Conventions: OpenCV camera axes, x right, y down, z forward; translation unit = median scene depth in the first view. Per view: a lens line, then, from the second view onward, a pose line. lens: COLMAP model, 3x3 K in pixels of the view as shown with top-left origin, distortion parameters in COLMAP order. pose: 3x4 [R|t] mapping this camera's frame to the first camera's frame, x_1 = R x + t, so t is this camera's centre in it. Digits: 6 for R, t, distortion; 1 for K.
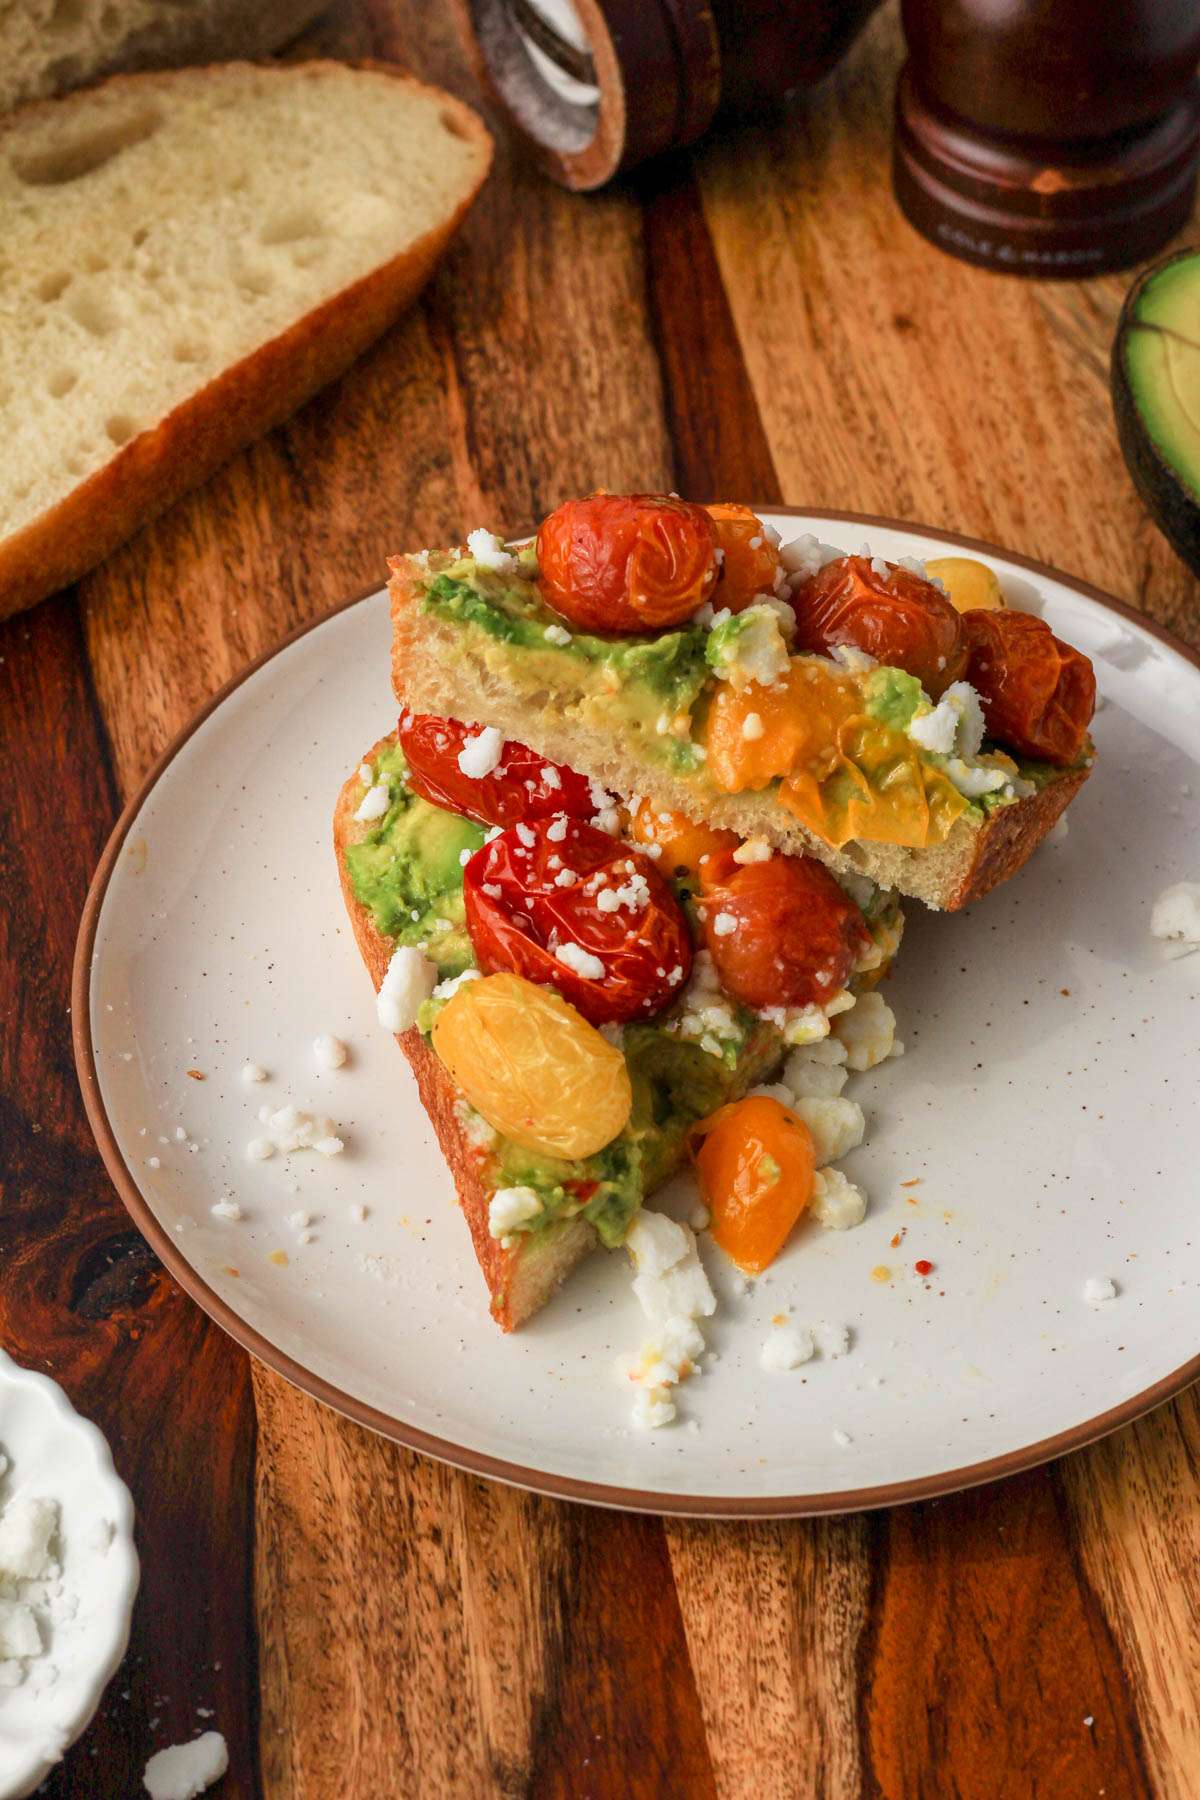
lens RADIAL K [[4647.7, 0, 598.0], [0, 4647.7, 901.1], [0, 0, 1]] dist [-0.180998, 0.000000]
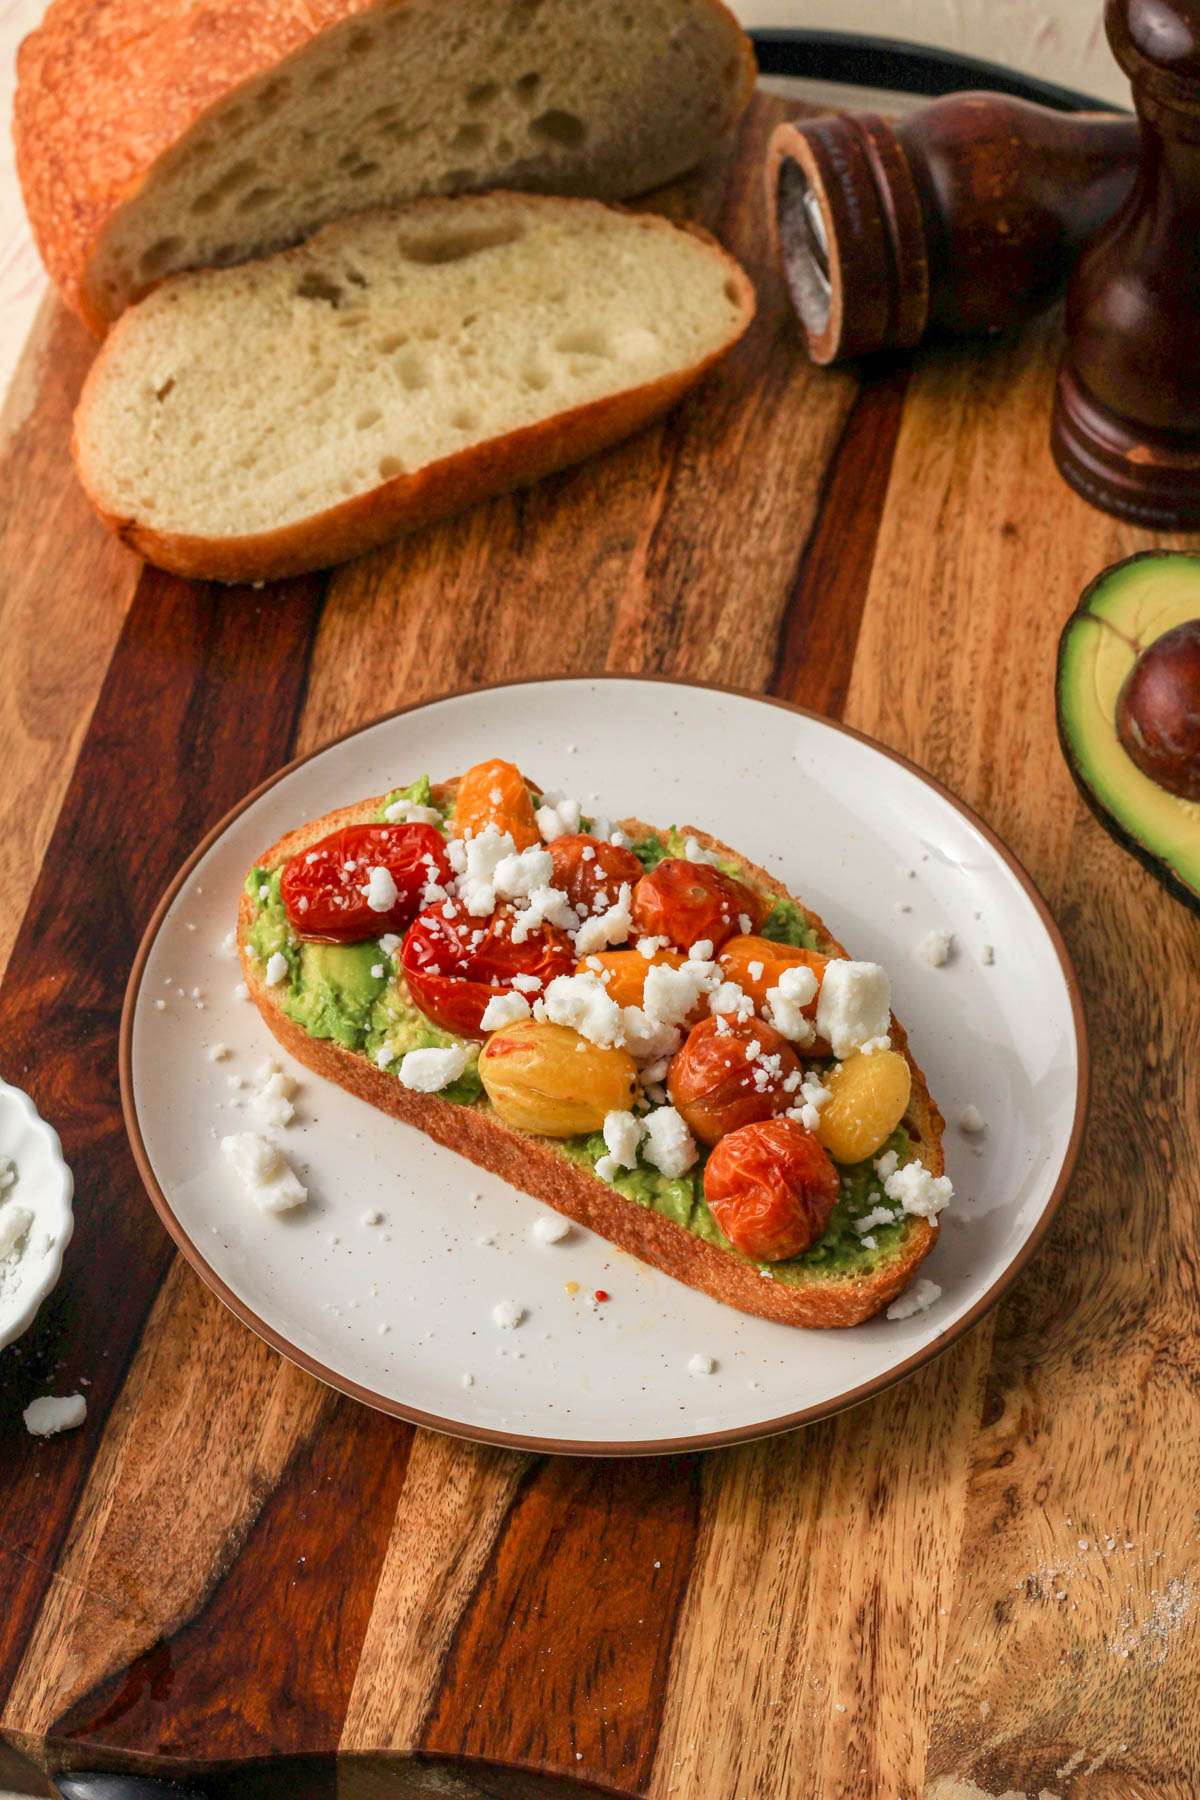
lens RADIAL K [[4689.8, 0, 606.2], [0, 4689.8, 899.2], [0, 0, 1]] dist [-0.197944, 0.000000]
pose [[0.940770, 0.275360, -0.197807, 0.252534], [-0.262442, 0.960804, 0.089326, -0.114968], [0.214651, -0.032122, 0.976162, -0.315216]]
